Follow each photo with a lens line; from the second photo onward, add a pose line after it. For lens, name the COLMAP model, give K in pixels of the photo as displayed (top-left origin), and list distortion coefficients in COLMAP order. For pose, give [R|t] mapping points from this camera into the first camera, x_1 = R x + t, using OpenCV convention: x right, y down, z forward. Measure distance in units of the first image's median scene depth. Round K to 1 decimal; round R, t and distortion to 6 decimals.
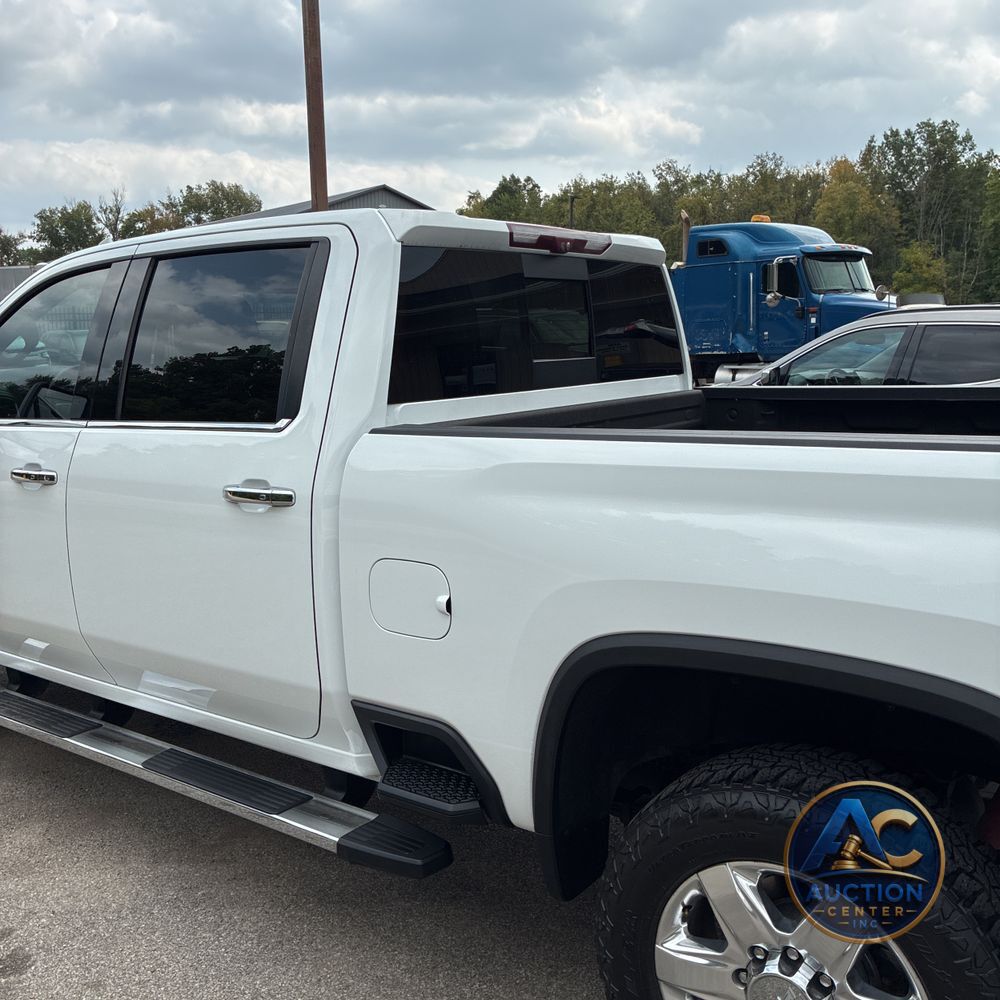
lens RADIAL K [[1029.7, 0, 496.9], [0, 1029.7, 484.7], [0, 0, 1]] dist [-0.002024, -0.000424]
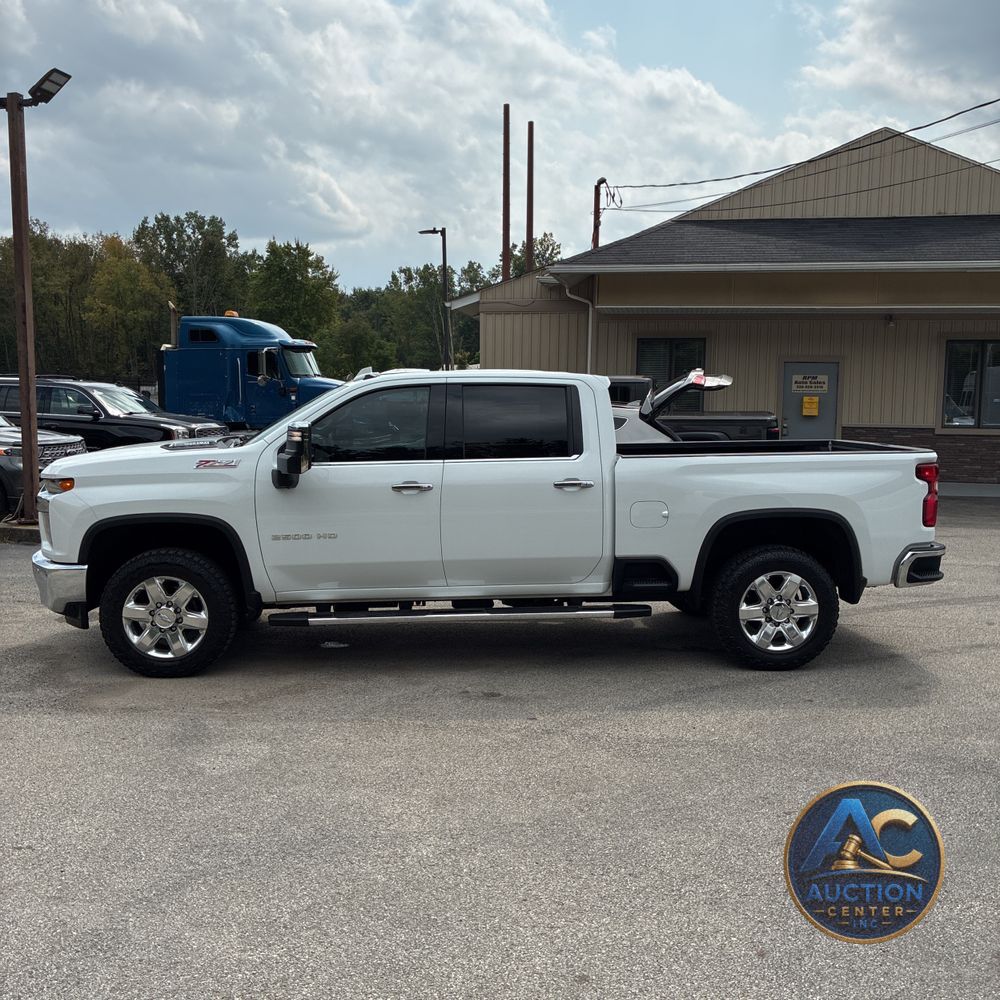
lens RADIAL K [[1003.2, 0, 500.0], [0, 1003.2, 500.0], [0, 0, 1]] dist [0.038853, -0.012747]
pose [[0.760770, -0.042217, 0.647647, -0.291687], [0.073029, 0.997113, -0.020787, 0.012879], [-0.644900, 0.063112, 0.761657, -0.114121]]
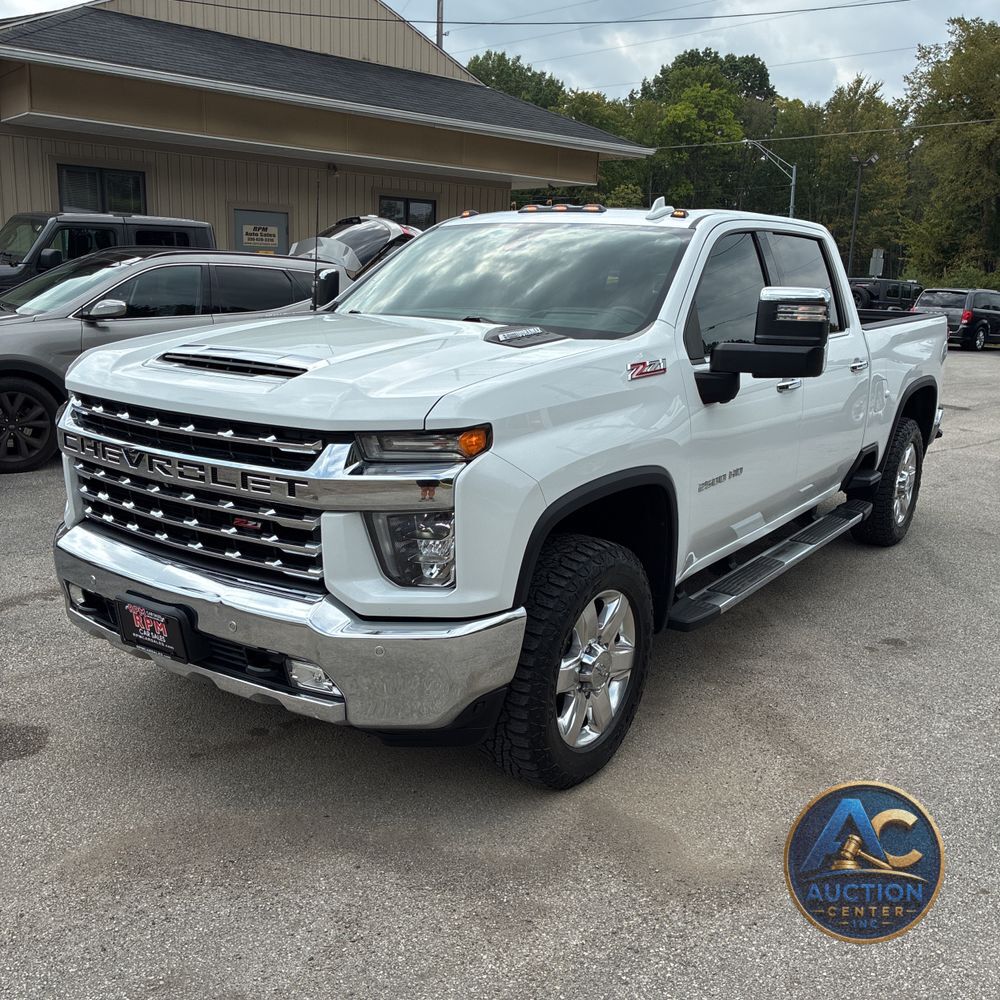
lens RADIAL K [[1007.8, 0, 494.5], [0, 1007.8, 500.2], [0, 0, 1]] dist [0.024636, -0.012893]
pose [[-0.016546, -0.205755, 0.978464, -0.330129], [0.115727, 0.971627, 0.206274, -0.033726], [-0.993143, 0.116648, 0.007735, 0.255620]]
